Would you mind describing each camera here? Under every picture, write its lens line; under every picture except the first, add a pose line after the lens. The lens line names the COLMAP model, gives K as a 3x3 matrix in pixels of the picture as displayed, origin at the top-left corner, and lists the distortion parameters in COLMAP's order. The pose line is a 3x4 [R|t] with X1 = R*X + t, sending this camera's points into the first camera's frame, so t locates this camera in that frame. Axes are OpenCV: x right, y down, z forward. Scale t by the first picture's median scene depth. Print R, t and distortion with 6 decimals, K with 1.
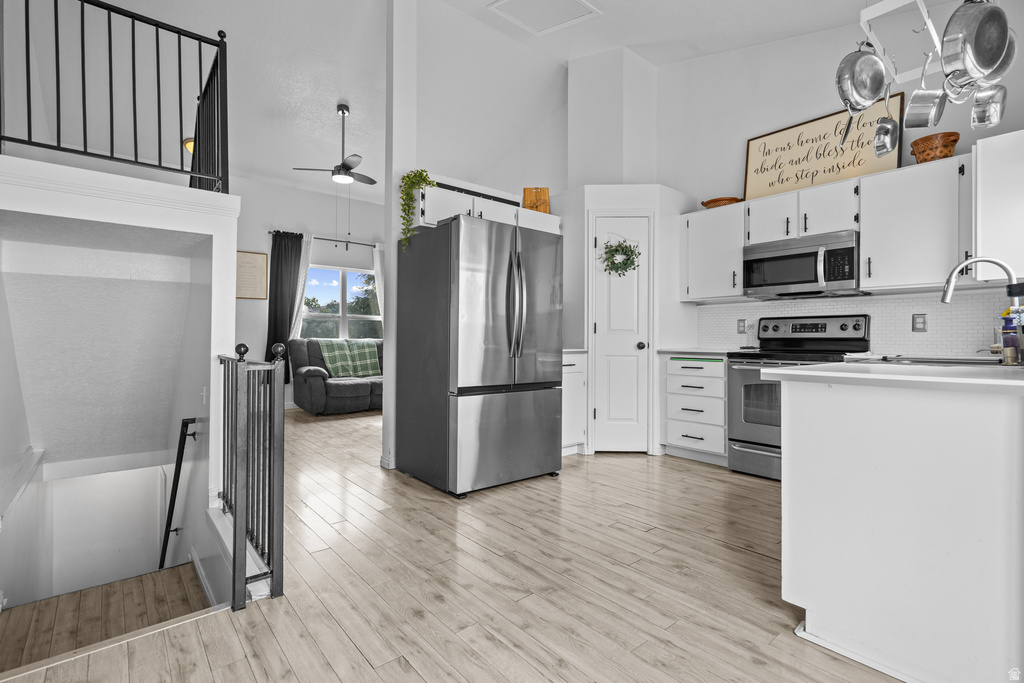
lens RADIAL K [[468.5, 0, 510.1], [0, 468.5, 335.7], [0, 0, 1]] dist [-0.002371, 0.000174]
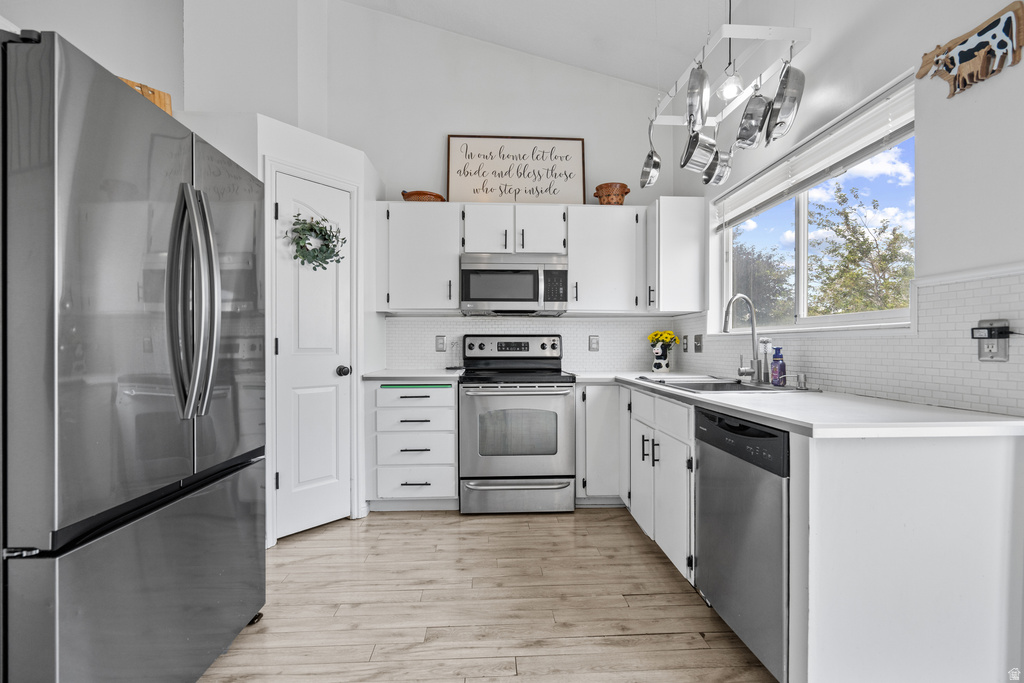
lens RADIAL K [[461.8, 0, 508.6], [0, 461.8, 348.4], [0, 0, 1]] dist [-0.001983, 0.000728]
pose [[0.601060, -0.008915, 0.799155, -0.146655], [-0.002306, 0.999914, 0.012889, -0.025211], [-0.799201, -0.009590, 0.600987, 0.423093]]
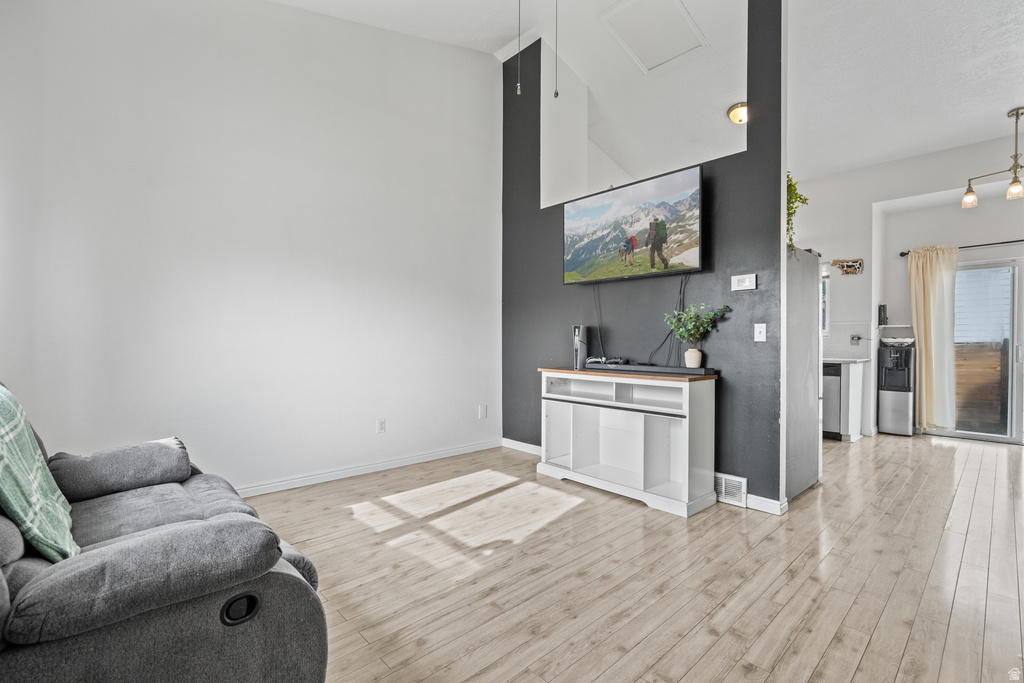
lens RADIAL K [[461.8, 0, 508.6], [0, 461.8, 348.4], [0, 0, 1]] dist [-0.001983, 0.000728]
pose [[-0.050893, -0.017406, 0.998552, -1.040786], [-0.007655, 0.999826, 0.017038, -0.017885], [-0.998675, -0.006777, -0.051018, 1.519565]]
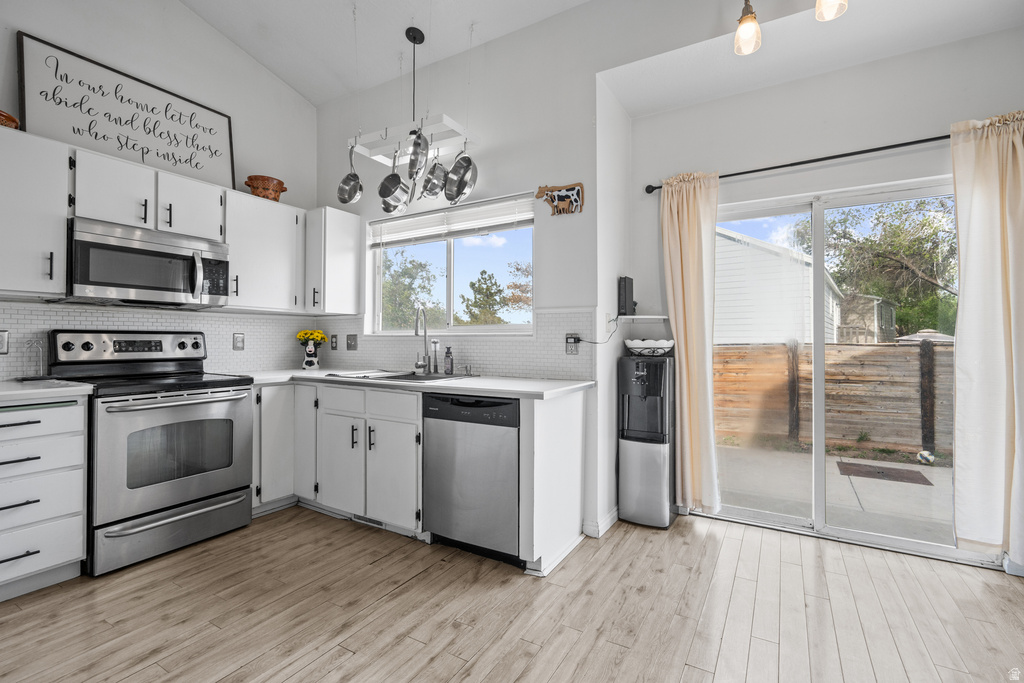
lens RADIAL K [[468.5, 0, 510.1], [0, 468.5, 335.7], [0, 0, 1]] dist [-0.002371, 0.000174]
pose [[-0.336712, 0.004234, 0.941598, -0.298268], [-0.010111, 0.999916, -0.008112, -0.033818], [-0.941554, -0.012252, -0.336640, 0.683973]]
